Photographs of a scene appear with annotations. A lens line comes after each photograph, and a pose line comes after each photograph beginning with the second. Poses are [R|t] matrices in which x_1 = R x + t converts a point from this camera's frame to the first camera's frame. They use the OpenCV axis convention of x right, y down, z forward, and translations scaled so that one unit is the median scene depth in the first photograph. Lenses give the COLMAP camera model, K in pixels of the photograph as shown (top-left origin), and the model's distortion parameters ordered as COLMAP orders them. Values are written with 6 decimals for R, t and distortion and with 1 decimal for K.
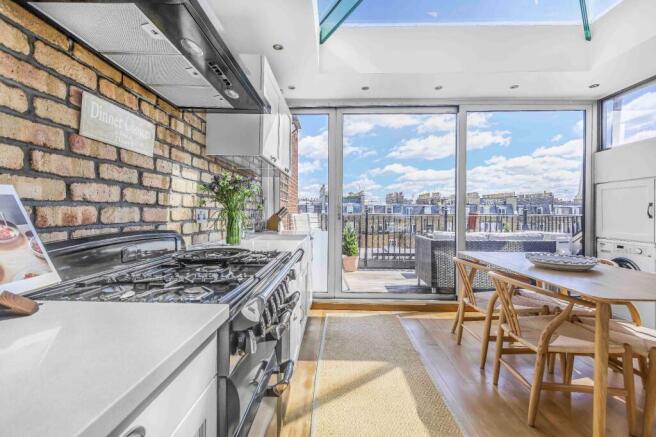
lens RADIAL K [[294.8, 0, 323.8], [0, 294.8, 215.5], [0, 0, 1]] dist [-0.005001, -0.000404]
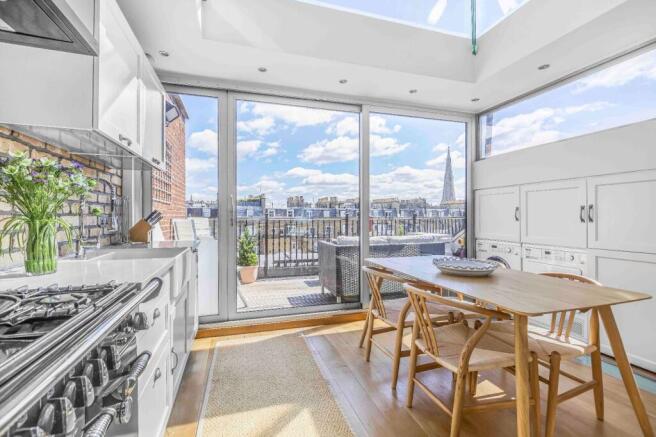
lens RADIAL K [[294.8, 0, 324.6], [0, 294.8, 217.5], [0, 0, 1]] dist [-0.005001, -0.000404]
pose [[0.944320, -0.006605, 0.328962, 0.027935], [0.008215, 0.999960, -0.003504, -0.005129], [-0.328926, 0.006012, 0.944337, 0.148736]]
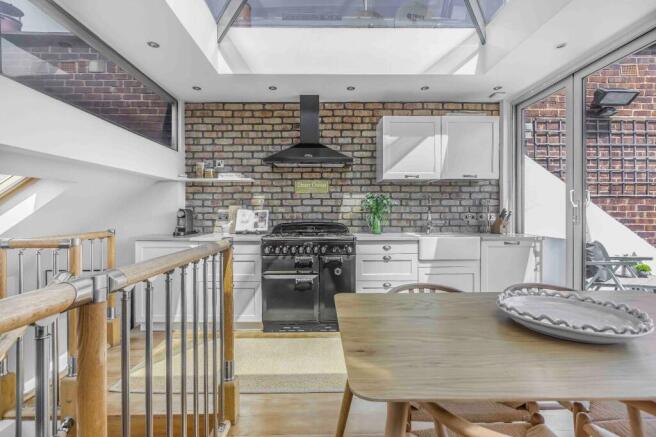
lens RADIAL K [[294.8, 0, 326.0], [0, 294.8, 217.3], [0, 0, 1]] dist [-0.005001, -0.000404]
pose [[0.047263, 0.002953, -0.998878, 0.854863], [-0.006712, 0.999974, 0.002639, 0.000557], [0.998860, 0.006579, 0.047282, 0.381238]]
